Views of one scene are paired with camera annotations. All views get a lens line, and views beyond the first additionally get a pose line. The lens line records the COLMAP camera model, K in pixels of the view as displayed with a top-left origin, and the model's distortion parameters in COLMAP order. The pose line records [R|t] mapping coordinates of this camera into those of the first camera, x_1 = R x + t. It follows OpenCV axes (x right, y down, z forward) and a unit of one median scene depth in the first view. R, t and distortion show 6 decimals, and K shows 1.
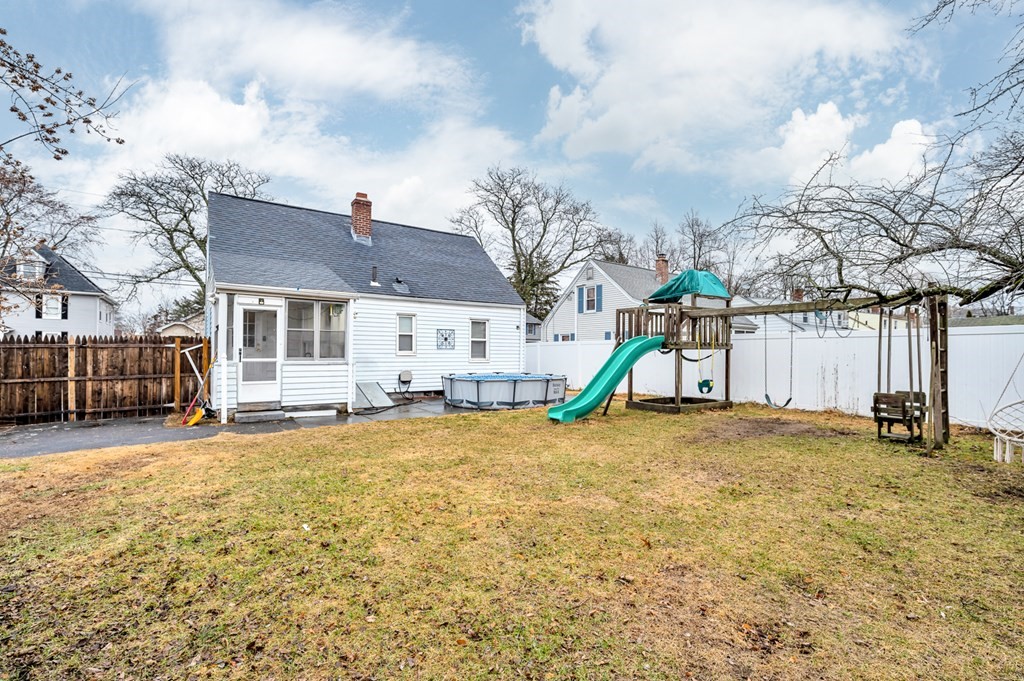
lens RADIAL K [[458.2, 0, 512.7], [0, 458.2, 352.2], [0, 0, 1]] dist [0.001993, 0.000092]
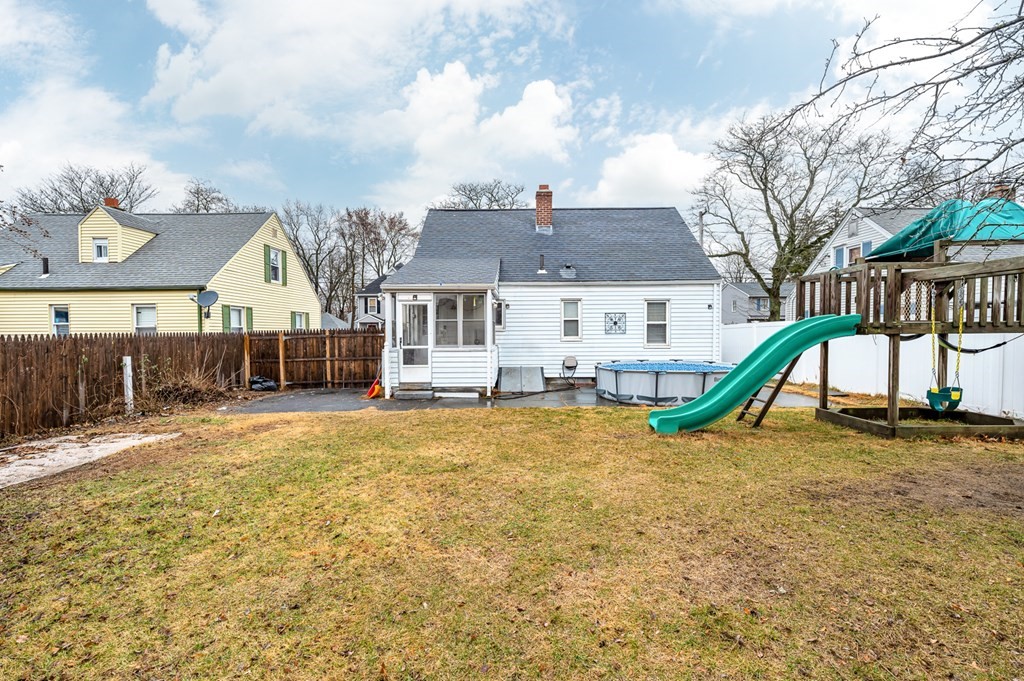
lens RADIAL K [[429.0, 0, 511.2], [0, 429.0, 345.9], [0, 0, 1]] dist [-0.000508, 0.000027]
pose [[0.815330, 0.006973, -0.578954, 0.240647], [0.011744, 0.999523, 0.028577, -0.012368], [0.578877, -0.030099, 0.814859, 0.199734]]
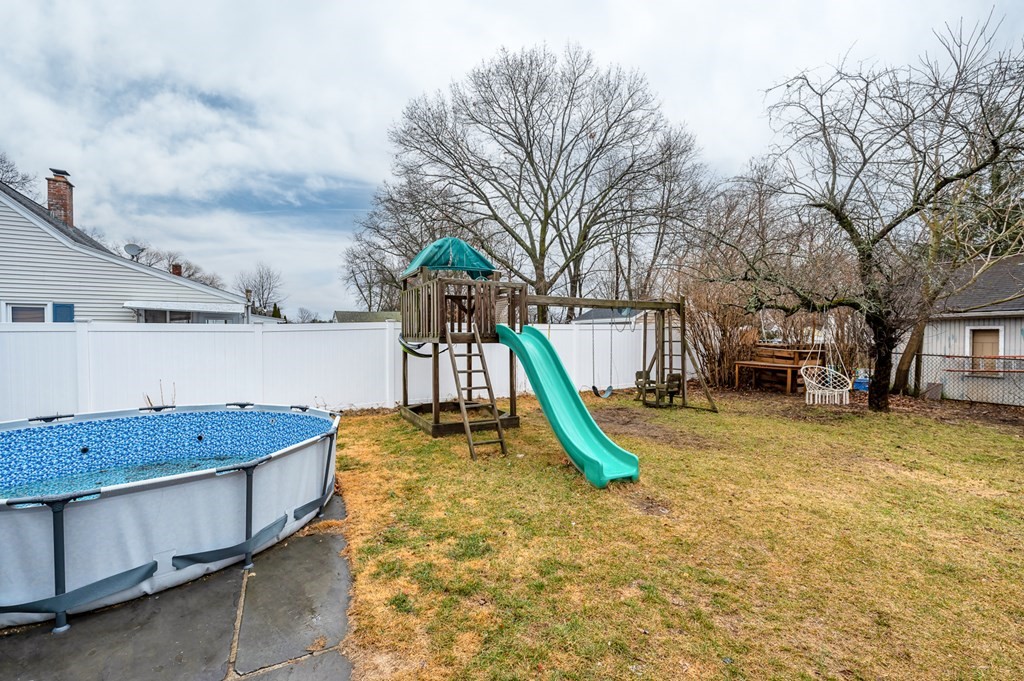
lens RADIAL K [[435.6, 0, 512.0], [0, 435.6, 340.5], [0, 0, 1]] dist [-0.002392, 0.000085]
pose [[0.116738, -0.016401, 0.993027, -0.323135], [0.003981, 0.999863, 0.016045, -0.019345], [-0.993155, 0.002081, 0.116788, 0.803463]]
